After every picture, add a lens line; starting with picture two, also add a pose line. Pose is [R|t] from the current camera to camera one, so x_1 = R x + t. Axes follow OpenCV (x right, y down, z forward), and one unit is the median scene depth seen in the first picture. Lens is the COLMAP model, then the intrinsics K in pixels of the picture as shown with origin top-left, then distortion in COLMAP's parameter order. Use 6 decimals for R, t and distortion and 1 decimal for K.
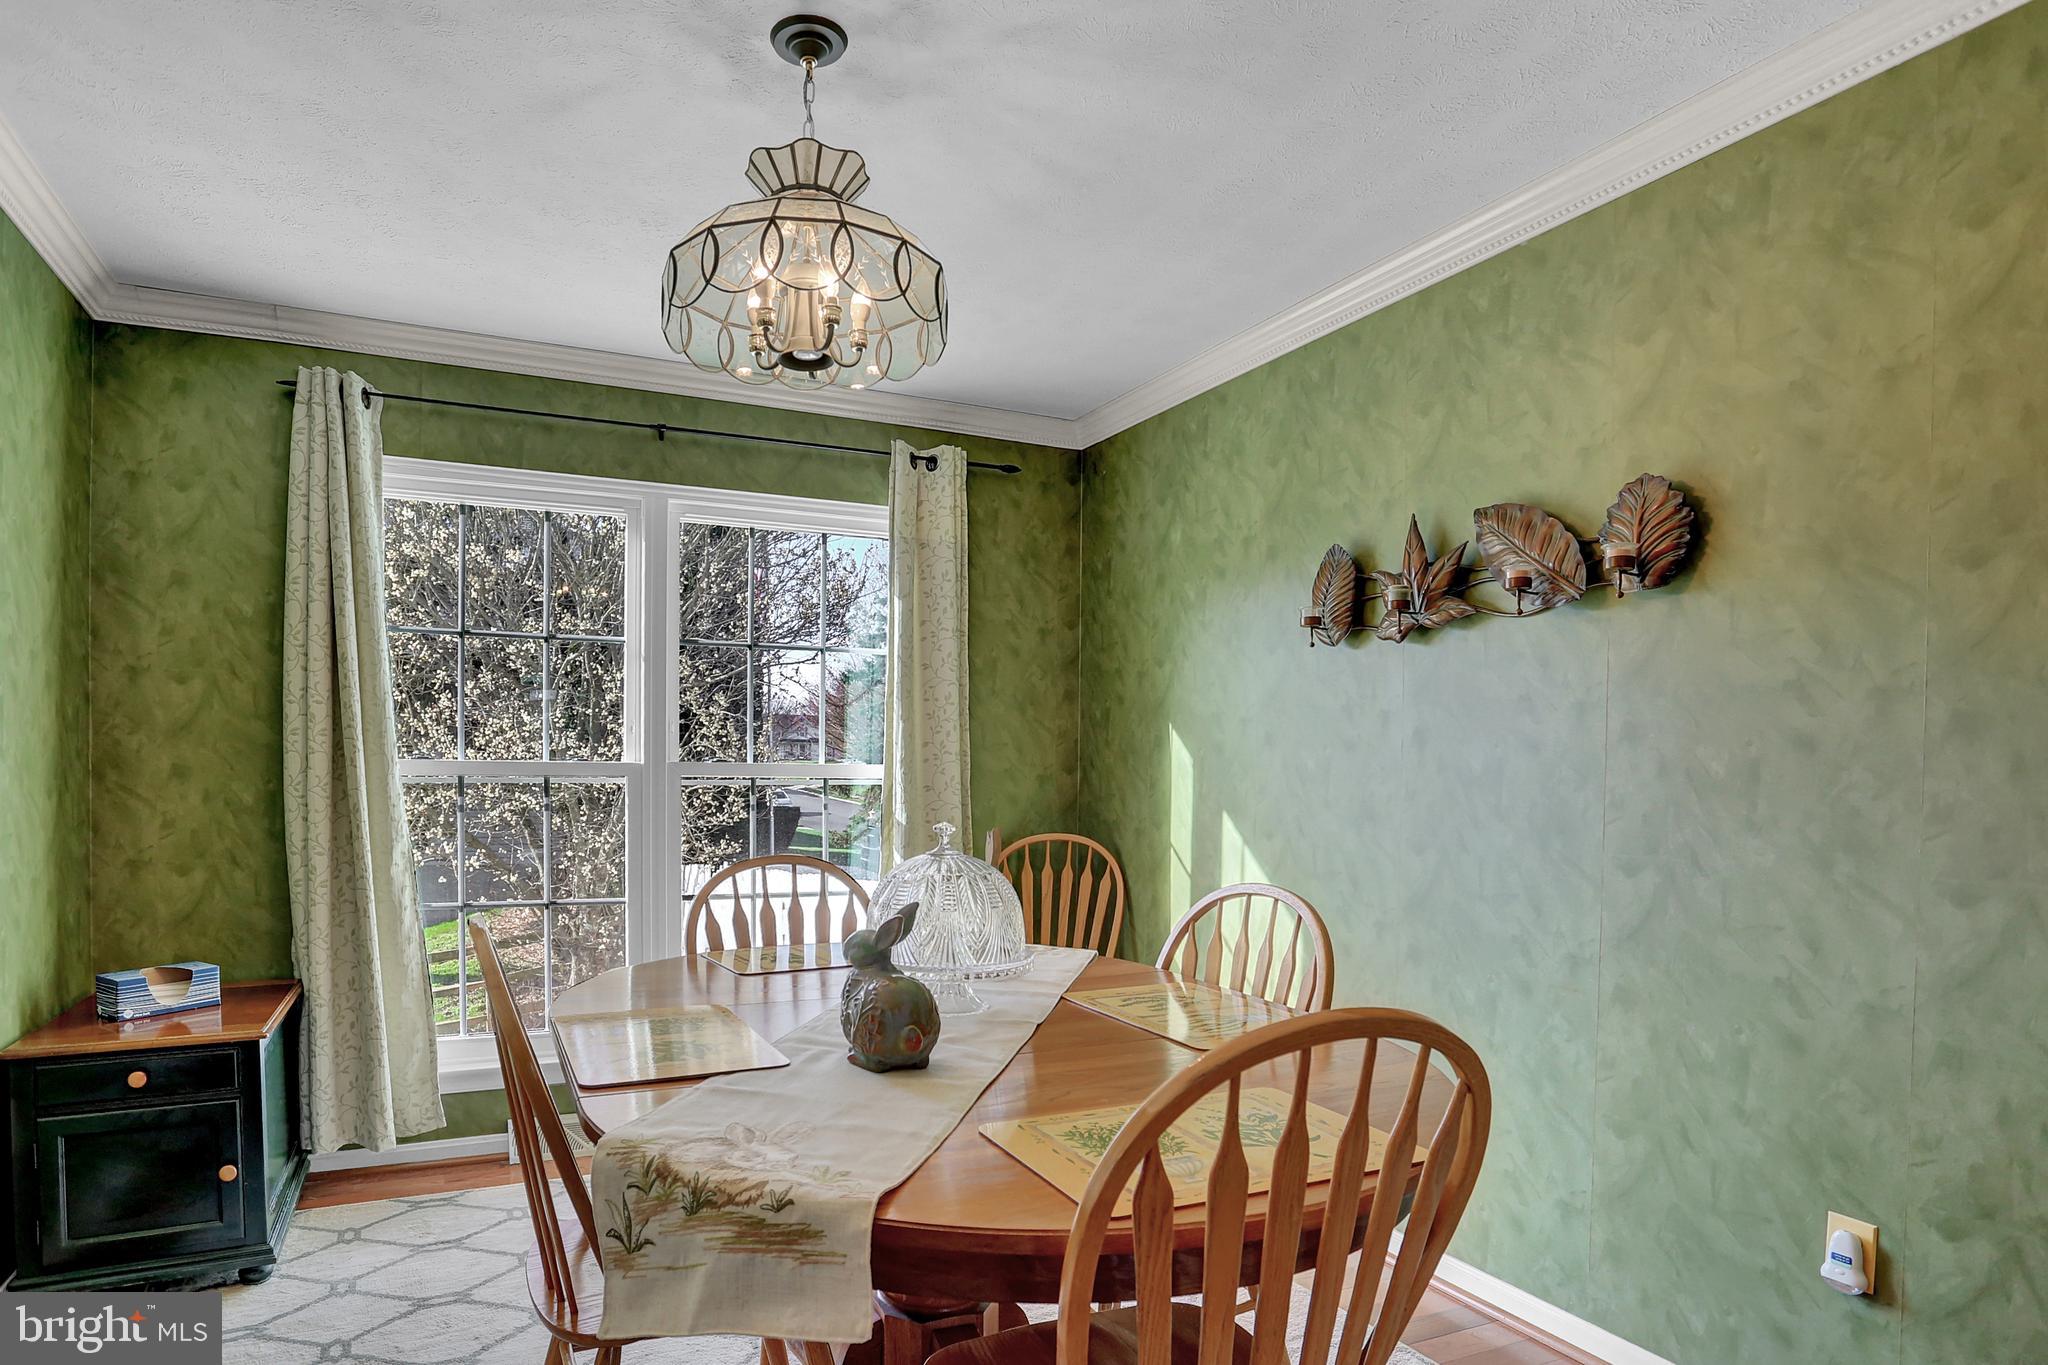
lens RADIAL K [[1145.8, 0, 943.8], [0, 1145.8, 795.0], [0, 0, 1]] dist [-0.082973, 0.051767]
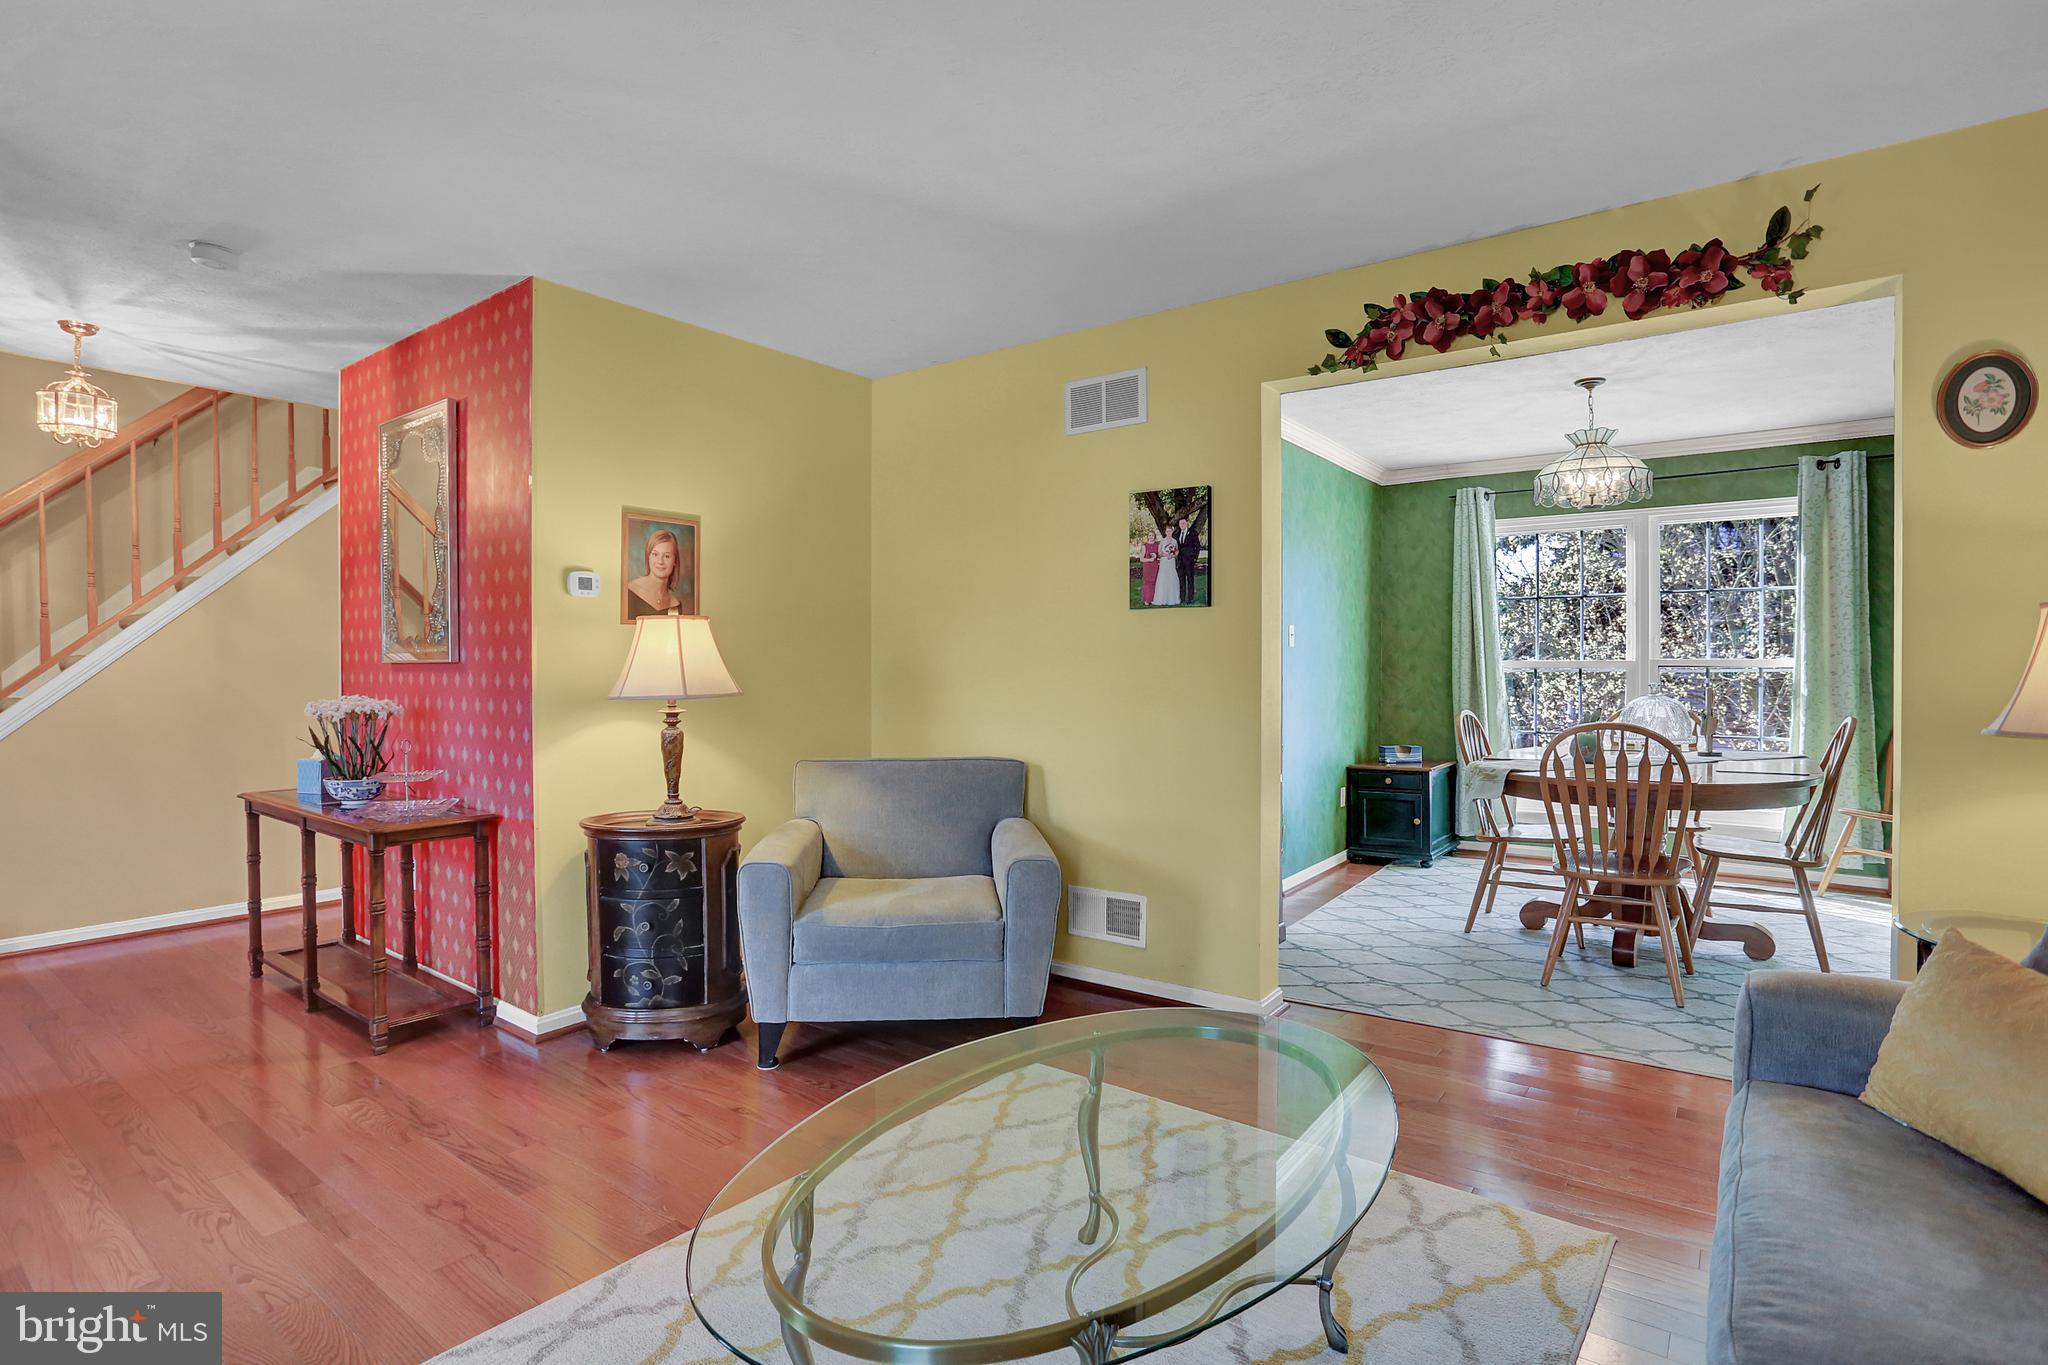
lens RADIAL K [[1009.1, 0, 1024.0], [0, 1009.1, 682.5], [0, 0, 1]] dist [-0.067835, 0.031113]
pose [[0.497854, -0.000697, -0.867261, 0.660525], [-0.008377, 0.999949, -0.005612, 0.025386], [0.867220, 0.010059, 0.497823, -0.687514]]
